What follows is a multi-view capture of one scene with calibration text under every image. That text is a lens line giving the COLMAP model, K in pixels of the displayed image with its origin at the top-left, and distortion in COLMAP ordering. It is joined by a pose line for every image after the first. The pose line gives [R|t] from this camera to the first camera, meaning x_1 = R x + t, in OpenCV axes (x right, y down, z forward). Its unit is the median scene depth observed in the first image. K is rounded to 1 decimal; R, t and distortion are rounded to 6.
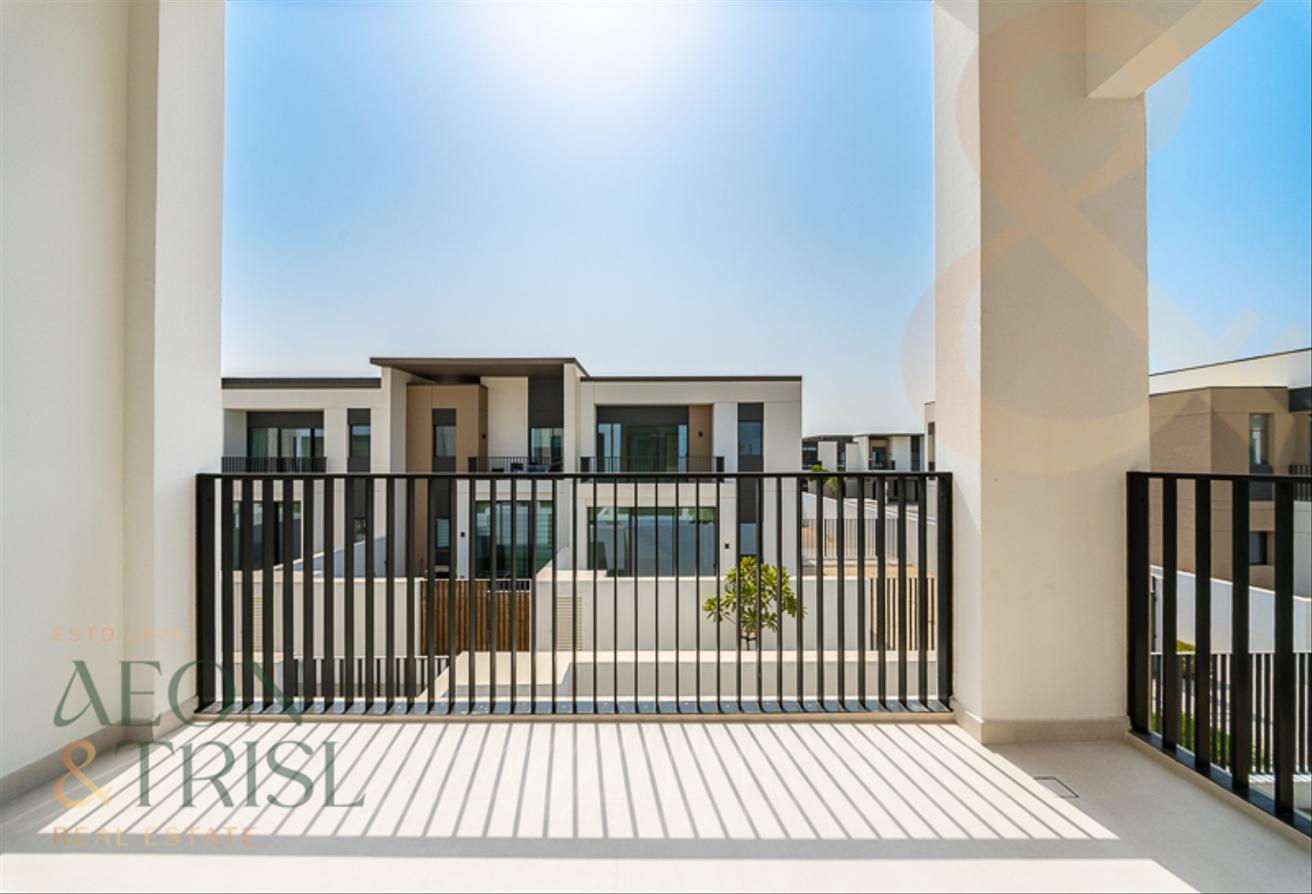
lens RADIAL K [[390.5, 0, 650.7], [0, 390.5, 455.2], [0, 0, 1]] dist [-0.000179, -0.000026]
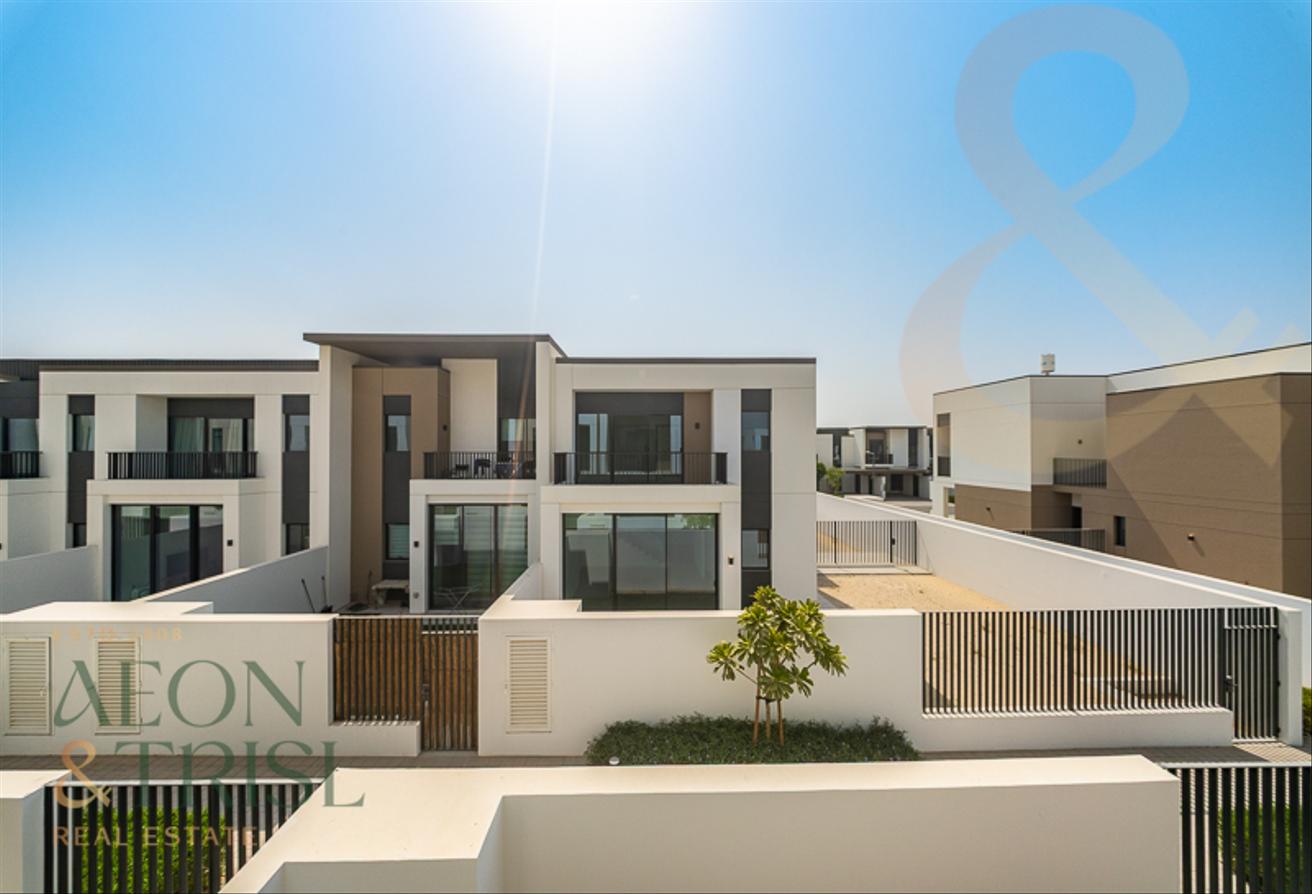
lens RADIAL K [[390.5, 0, 654.2], [0, 390.5, 448.0], [0, 0, 1]] dist [-0.000179, -0.000026]
pose [[0.999413, 0.000305, 0.034253, 0.003342], [-0.000340, 0.999999, 0.001021, -0.005779], [-0.034252, -0.001032, 0.999413, 0.136450]]
